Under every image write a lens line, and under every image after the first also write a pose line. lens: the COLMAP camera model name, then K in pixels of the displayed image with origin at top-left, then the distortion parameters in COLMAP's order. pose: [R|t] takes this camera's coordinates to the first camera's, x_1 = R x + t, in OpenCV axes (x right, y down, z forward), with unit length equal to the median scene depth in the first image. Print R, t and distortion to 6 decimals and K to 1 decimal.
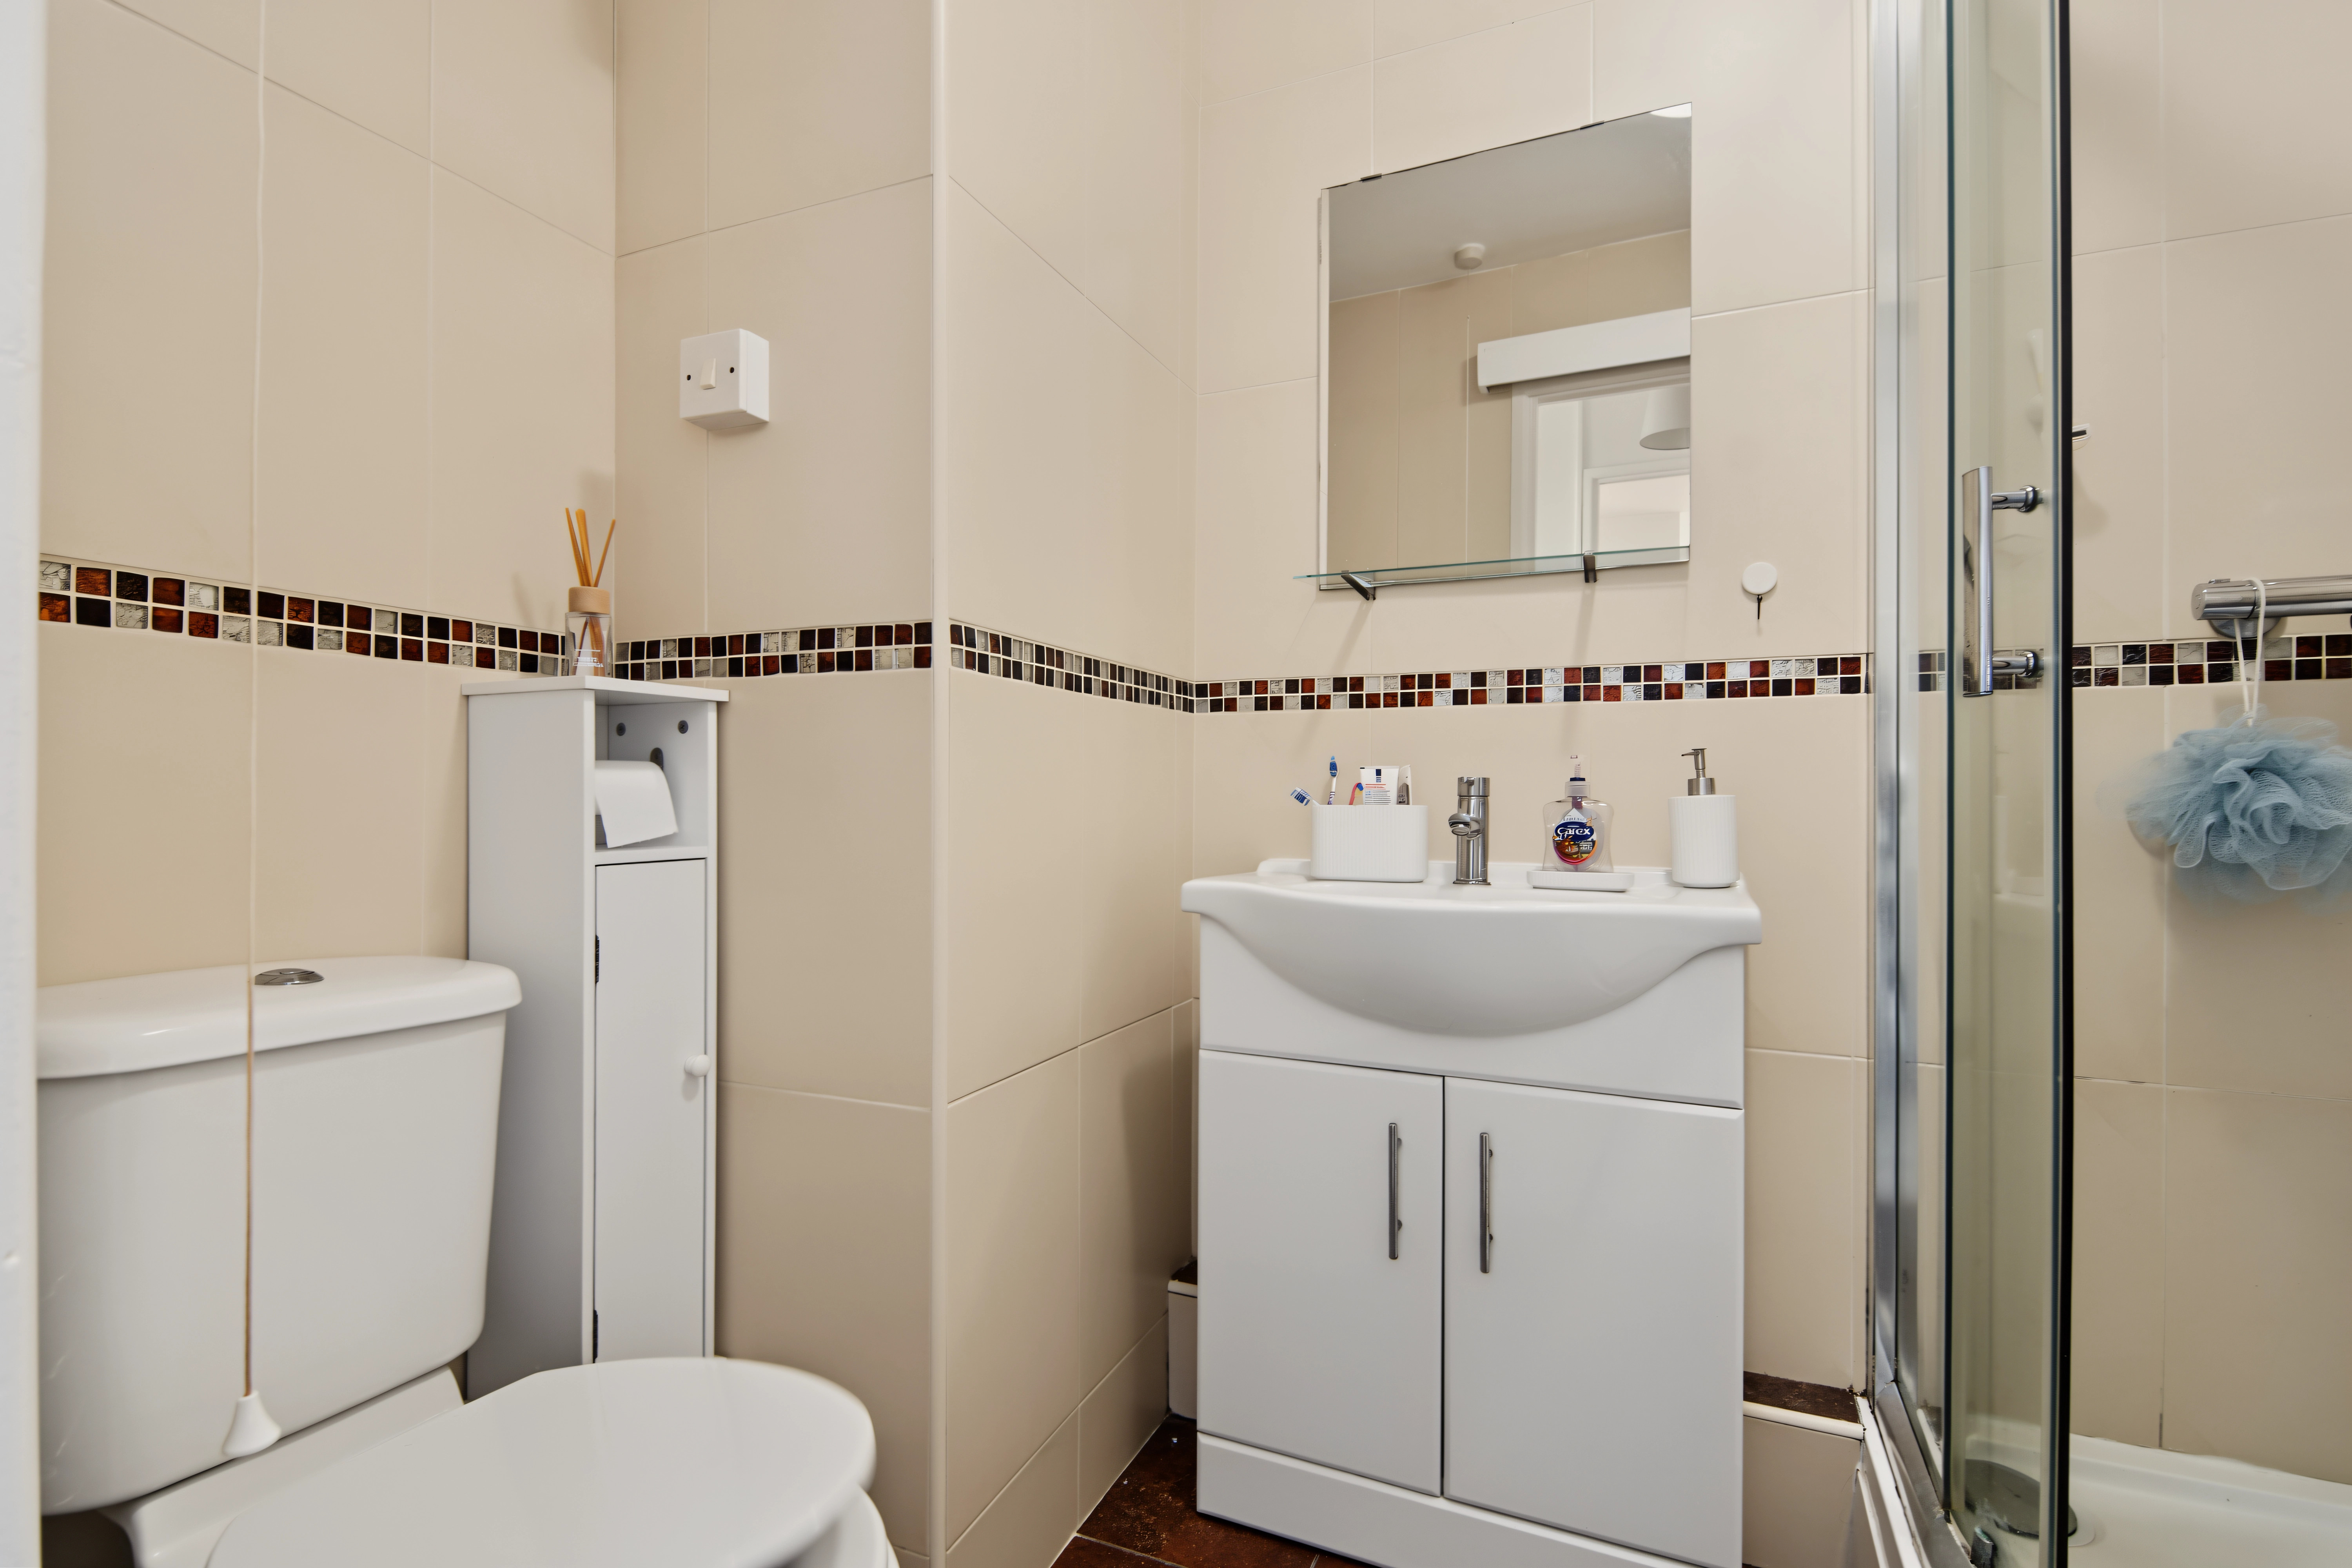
lens RADIAL K [[1134.6, 0, 1139.2], [0, 1134.6, 795.7], [0, 0, 1]] dist [-0.000530, -0.005356]
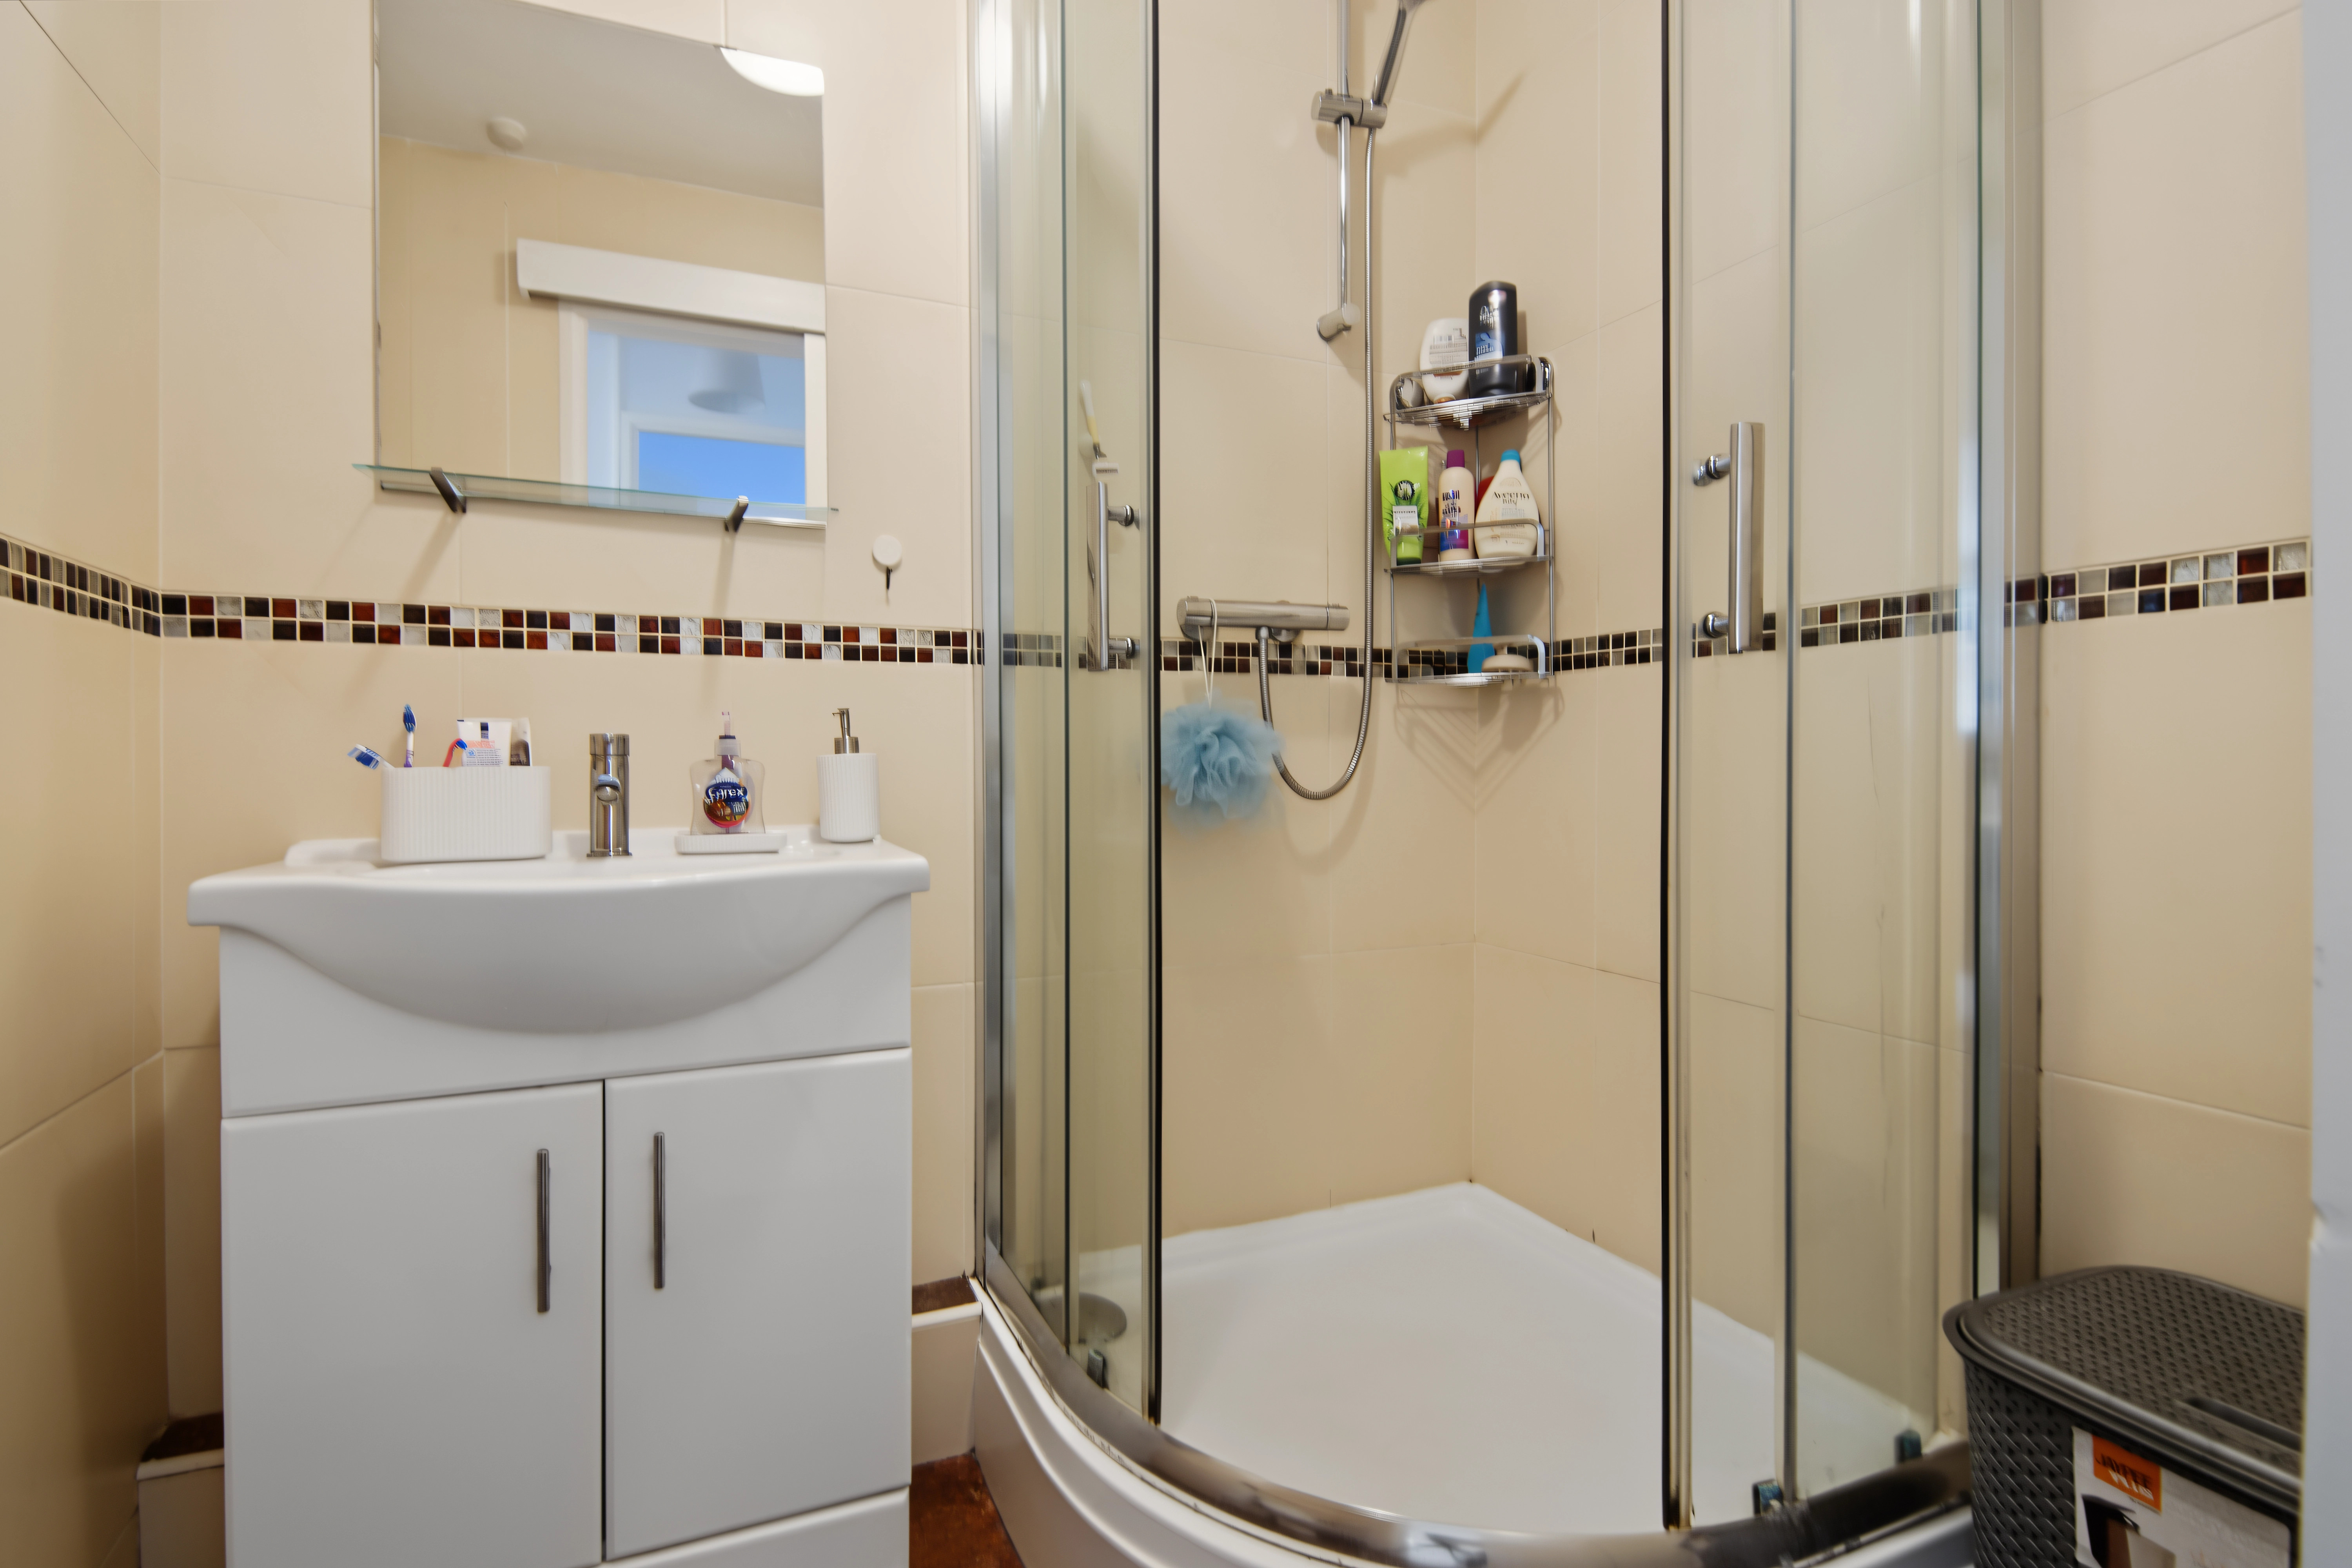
lens RADIAL K [[1134.6, 0, 1180.4], [0, 1134.6, 771.5], [0, 0, 1]] dist [-0.000530, -0.005356]
pose [[0.643817, -0.013020, 0.765069, -0.094007], [0.003299, 0.999893, 0.014241, 0.001518], [-0.765172, -0.006645, 0.643791, 0.097046]]
